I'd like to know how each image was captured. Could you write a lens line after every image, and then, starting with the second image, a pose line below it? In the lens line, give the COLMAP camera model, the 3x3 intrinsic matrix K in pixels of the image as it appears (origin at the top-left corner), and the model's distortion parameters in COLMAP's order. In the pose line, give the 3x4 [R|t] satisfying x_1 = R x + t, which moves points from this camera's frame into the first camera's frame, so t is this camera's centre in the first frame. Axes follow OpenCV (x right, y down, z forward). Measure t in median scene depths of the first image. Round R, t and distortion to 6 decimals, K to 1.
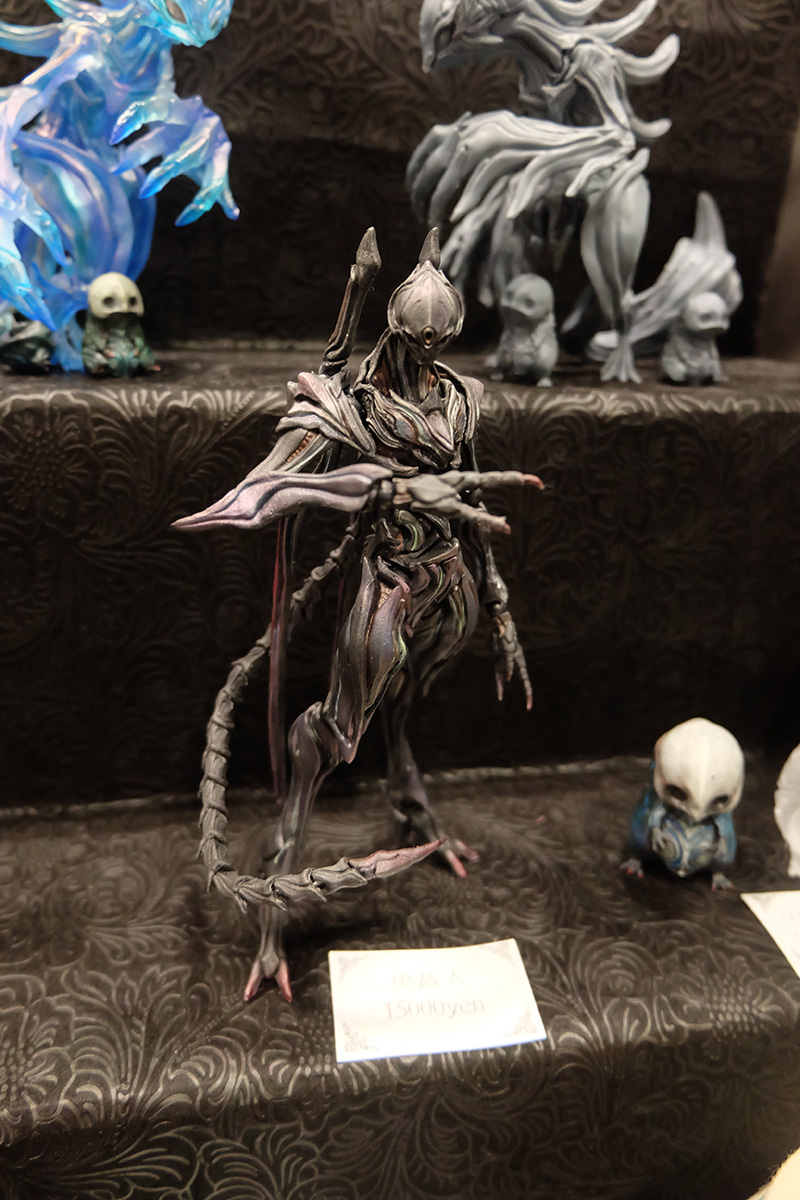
lens RADIAL K [[828.3, 0, 398.8], [0, 828.3, 619.2], [0, 0, 1]] dist [-0.055401, 0.053063]
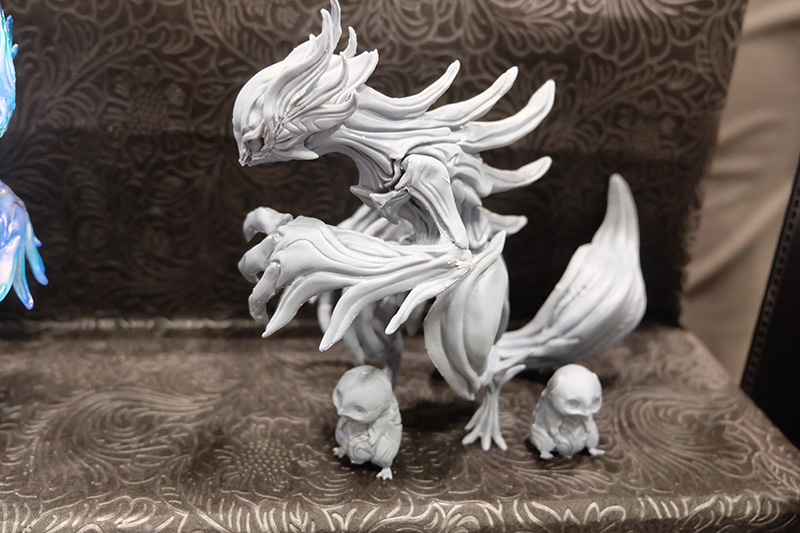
lens RADIAL K [[820.2, 0, 409.3], [0, 820.2, 259.7], [0, 0, 1]] dist [-0.002839, -0.030669]
pose [[0.998653, 0.044260, -0.027073, 0.208698], [-0.044692, 0.998879, -0.015577, -0.486229], [0.026353, 0.016766, 0.999512, 0.104635]]
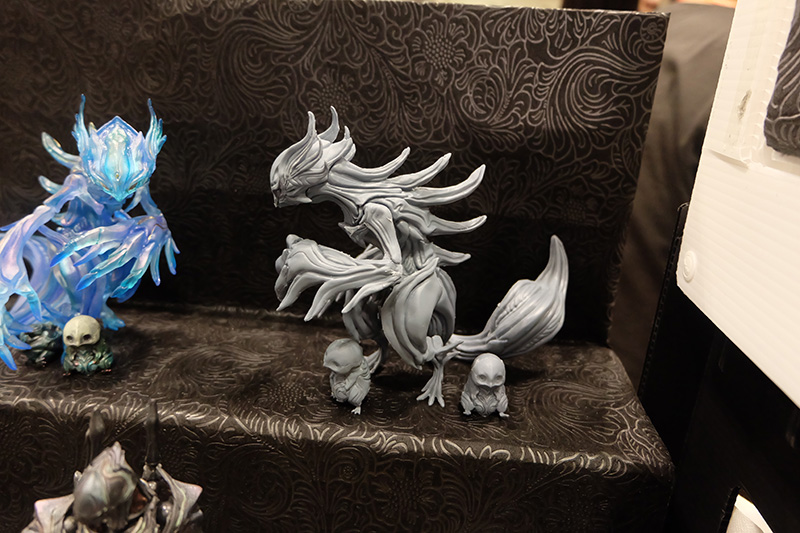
lens RADIAL K [[552.2, 0, 415.2], [0, 552.2, 266.4], [0, 0, 1]] dist [-0.055401, 0.053063]
pose [[0.966369, 0.101683, -0.236202, 0.447514], [-0.123731, 0.989050, -0.080439, -0.445965], [0.225436, 0.106959, 0.968369, 0.098251]]
